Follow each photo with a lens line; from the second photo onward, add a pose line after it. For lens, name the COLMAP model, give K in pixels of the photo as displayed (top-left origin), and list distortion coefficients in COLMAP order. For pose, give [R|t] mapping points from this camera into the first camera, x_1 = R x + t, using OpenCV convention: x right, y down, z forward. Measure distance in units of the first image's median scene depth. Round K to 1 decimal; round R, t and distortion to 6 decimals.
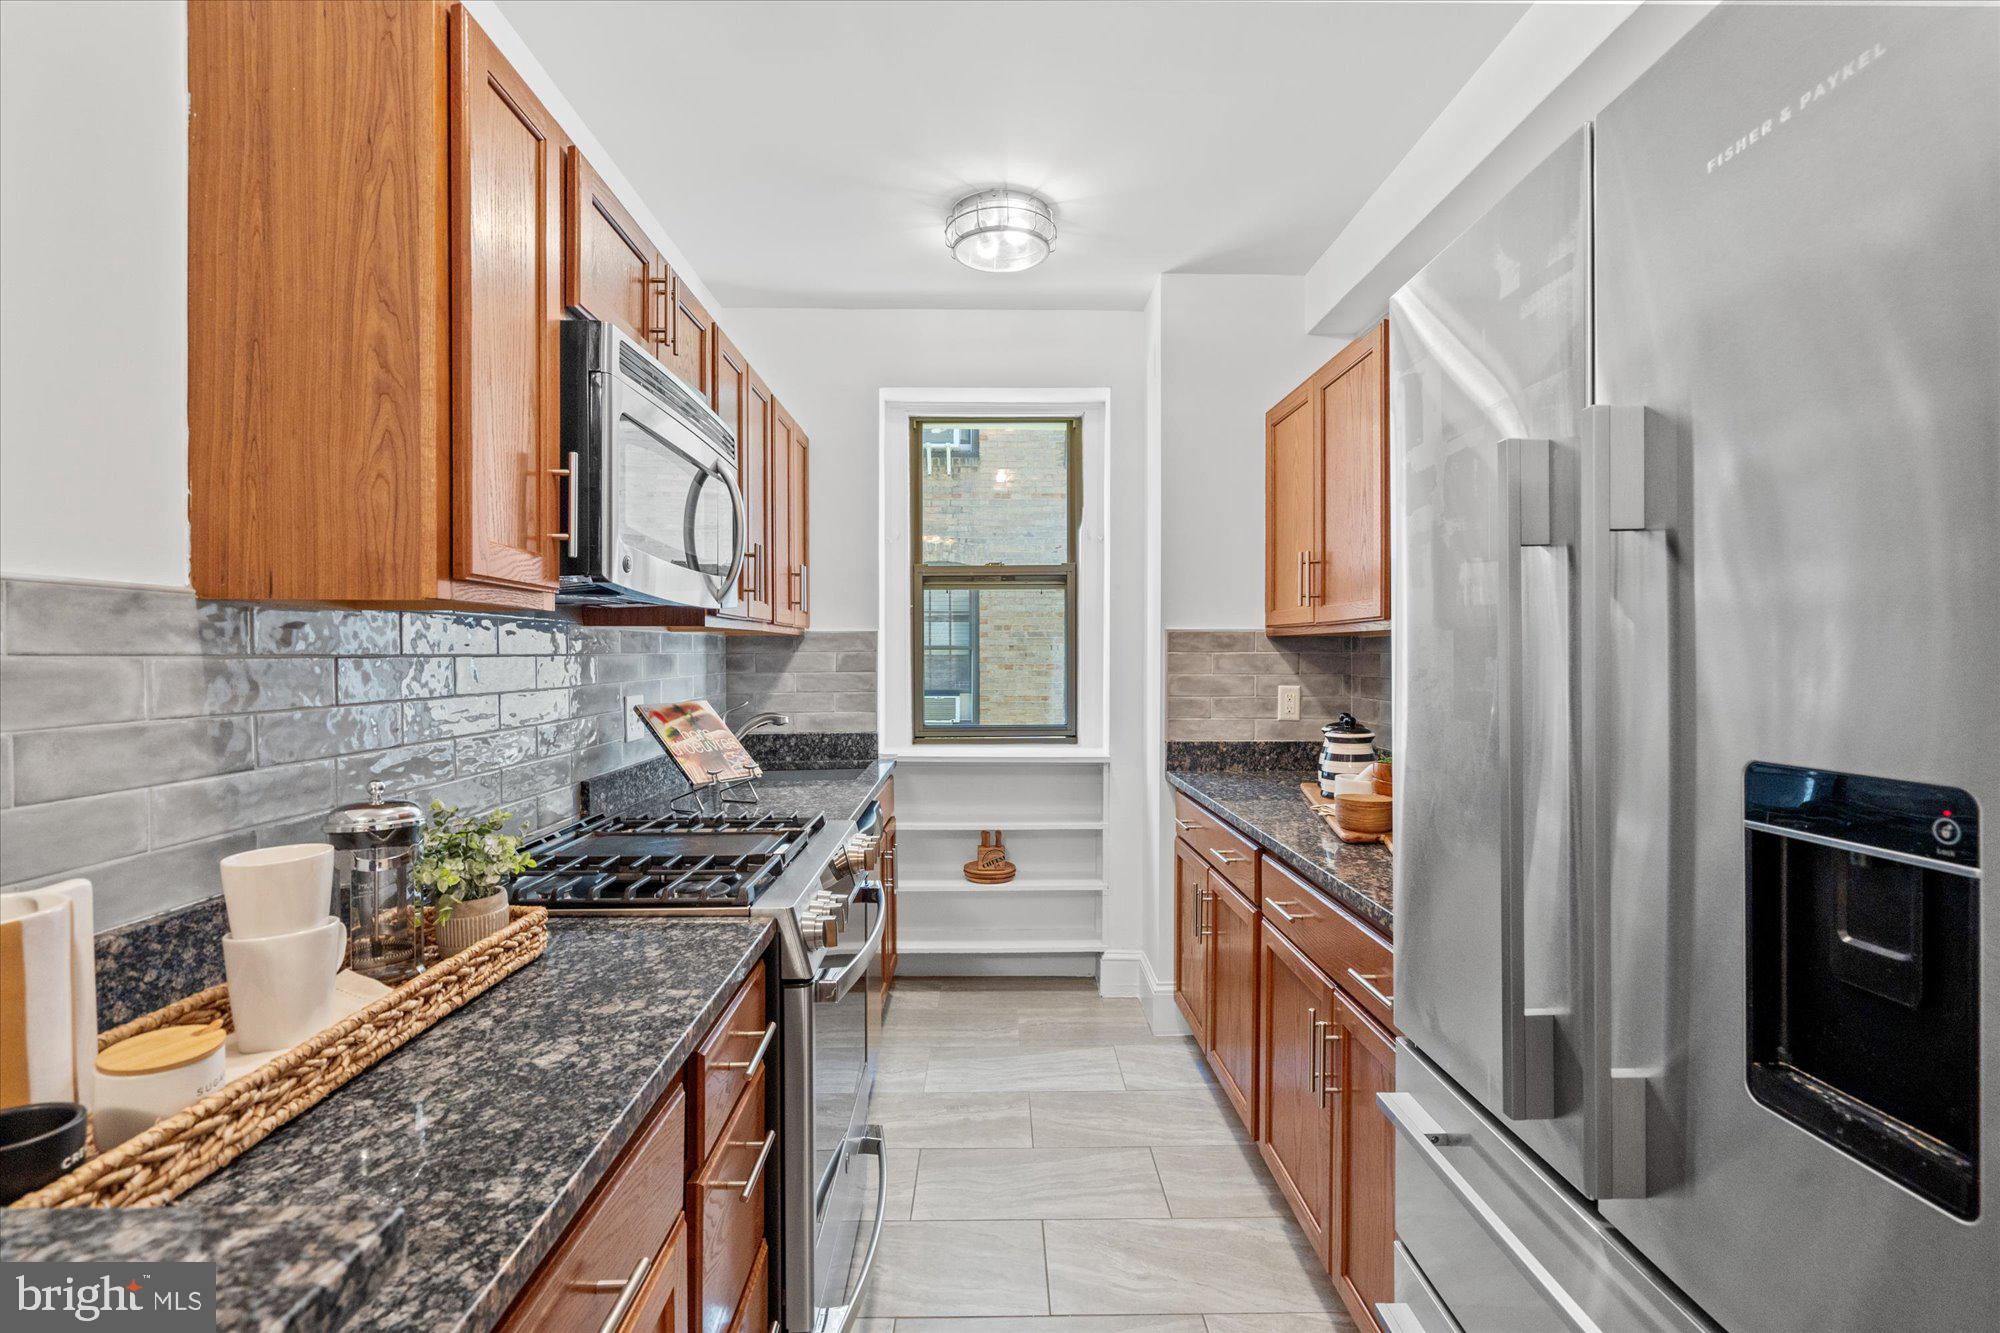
lens RADIAL K [[908.1, 0, 991.4], [0, 908.1, 663.7], [0, 0, 1]] dist [-0.005039, 0.002154]
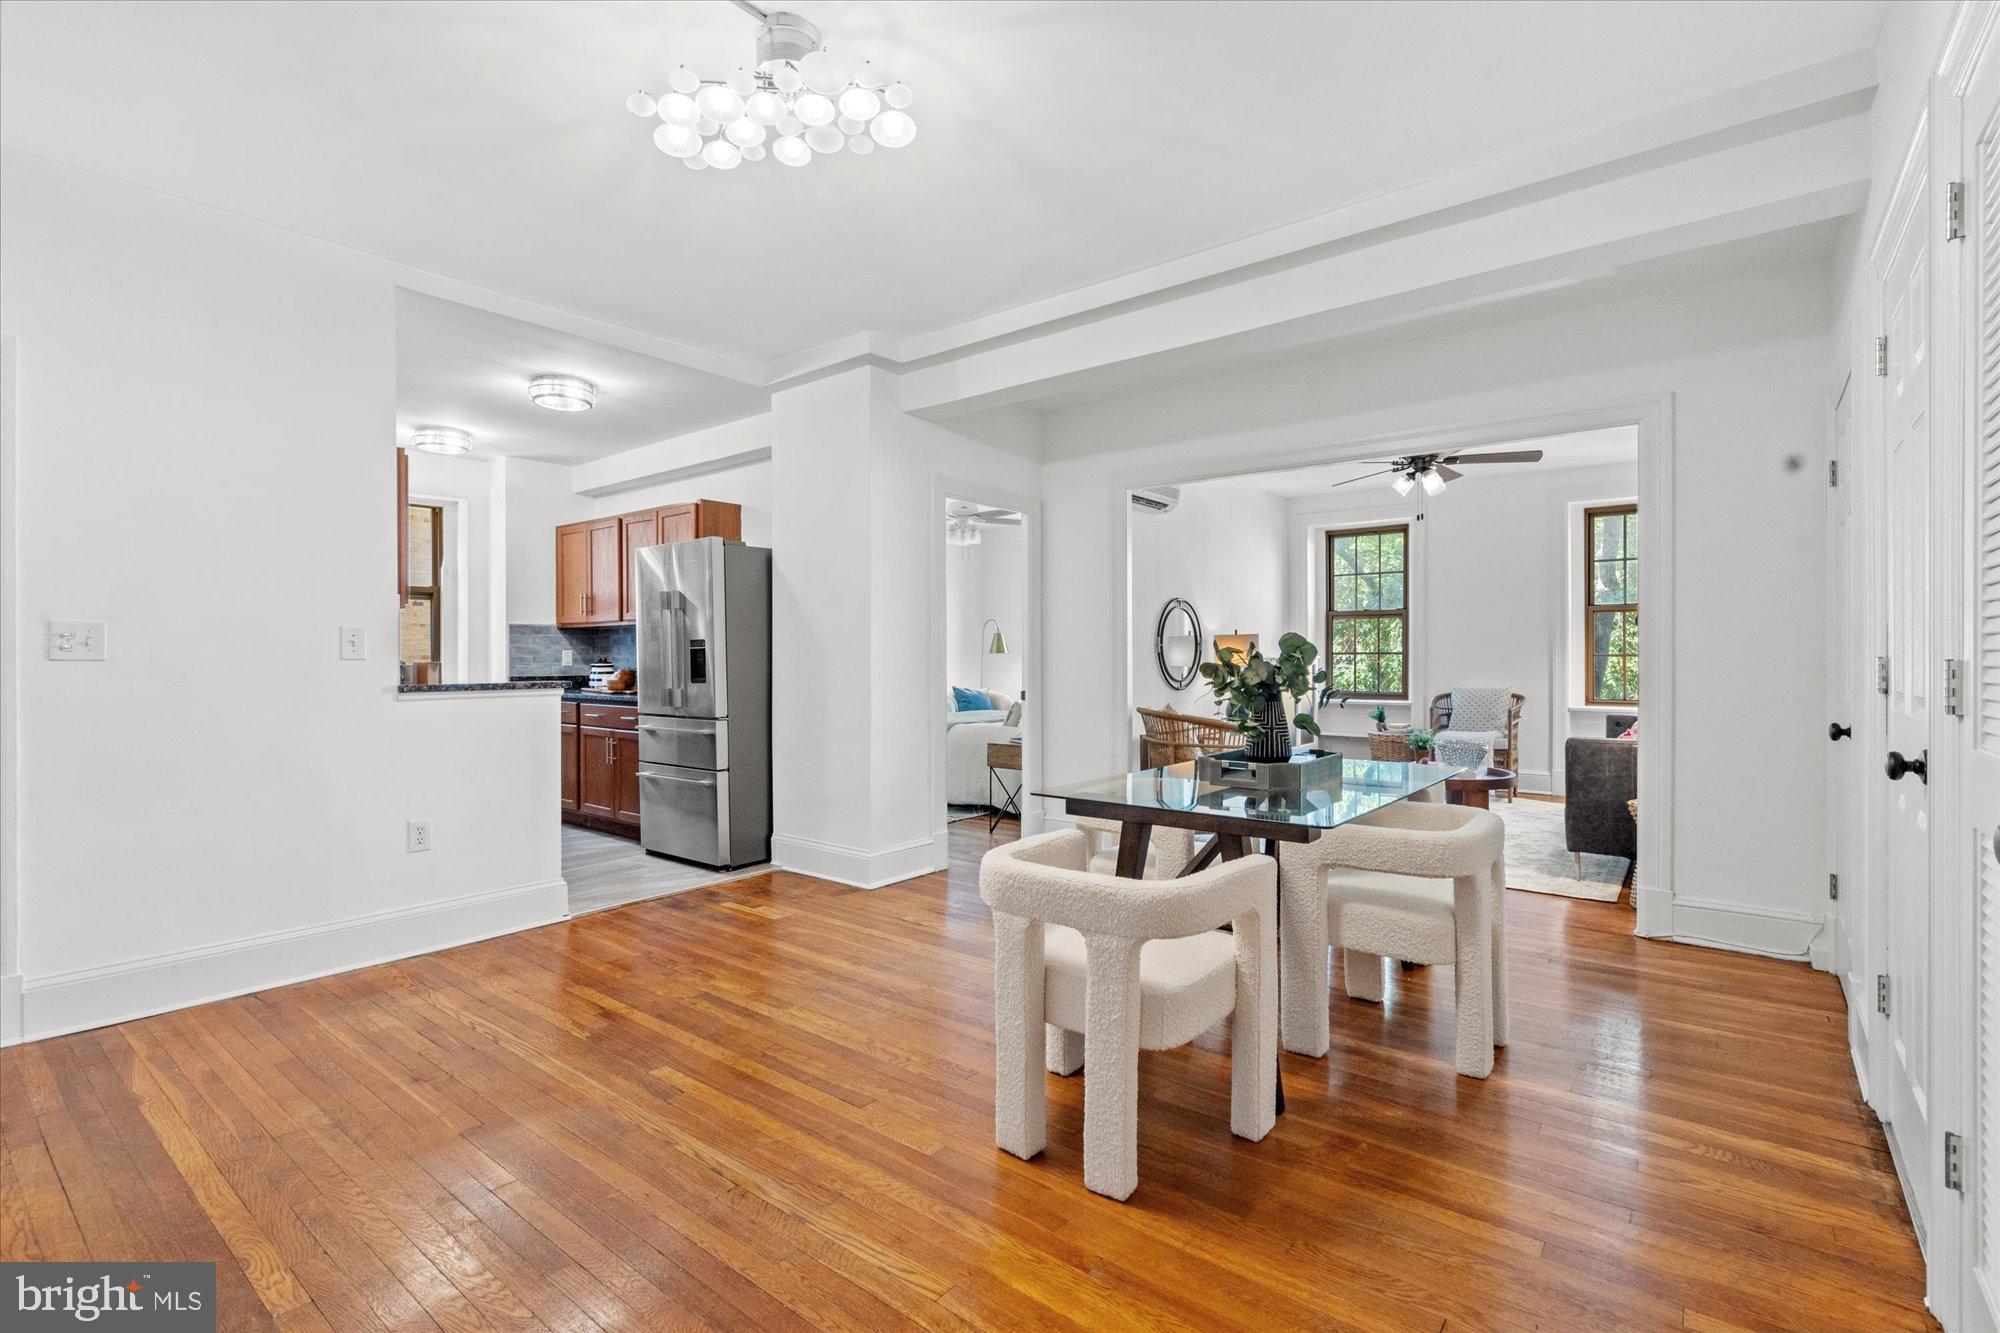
lens RADIAL K [[908.1, 0, 994.3], [0, 908.1, 664.2], [0, 0, 1]] dist [-0.005039, 0.002154]
pose [[0.639229, -0.011344, 0.768932, -0.984574], [0.014670, 0.999889, 0.002556, 0.093783], [-0.768876, 0.009647, 0.639325, -1.688373]]
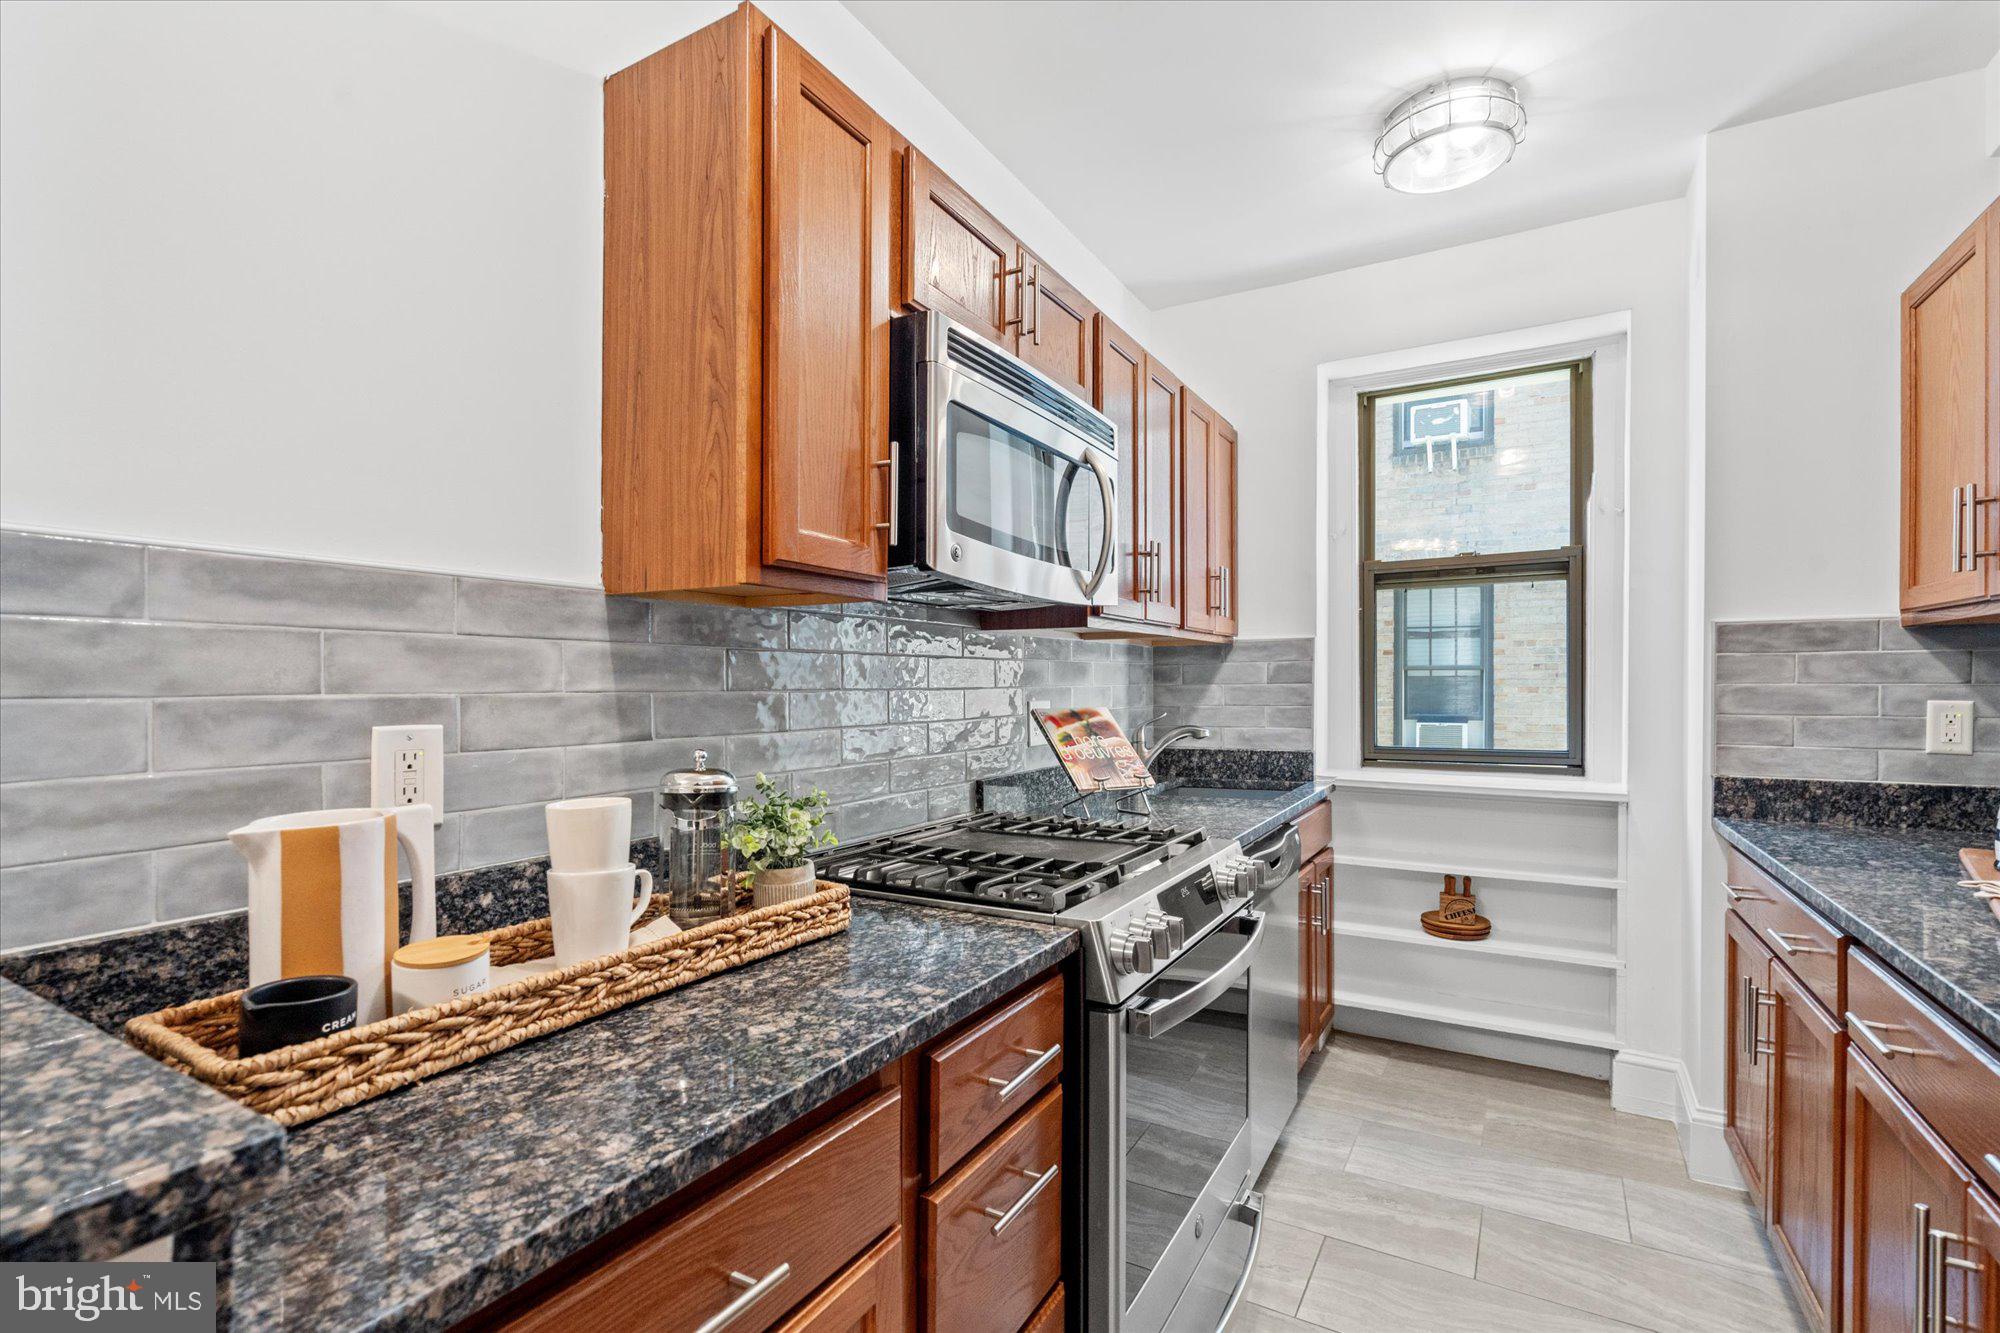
lens RADIAL K [[908.1, 0, 1003.8], [0, 908.1, 688.2], [0, 0, 1]] dist [-0.005039, 0.002154]
pose [[0.858693, 0.001948, -0.512487, 0.106985], [-0.004959, 0.999978, -0.004509, 0.029891], [0.512467, 0.006413, 0.858683, 0.124721]]
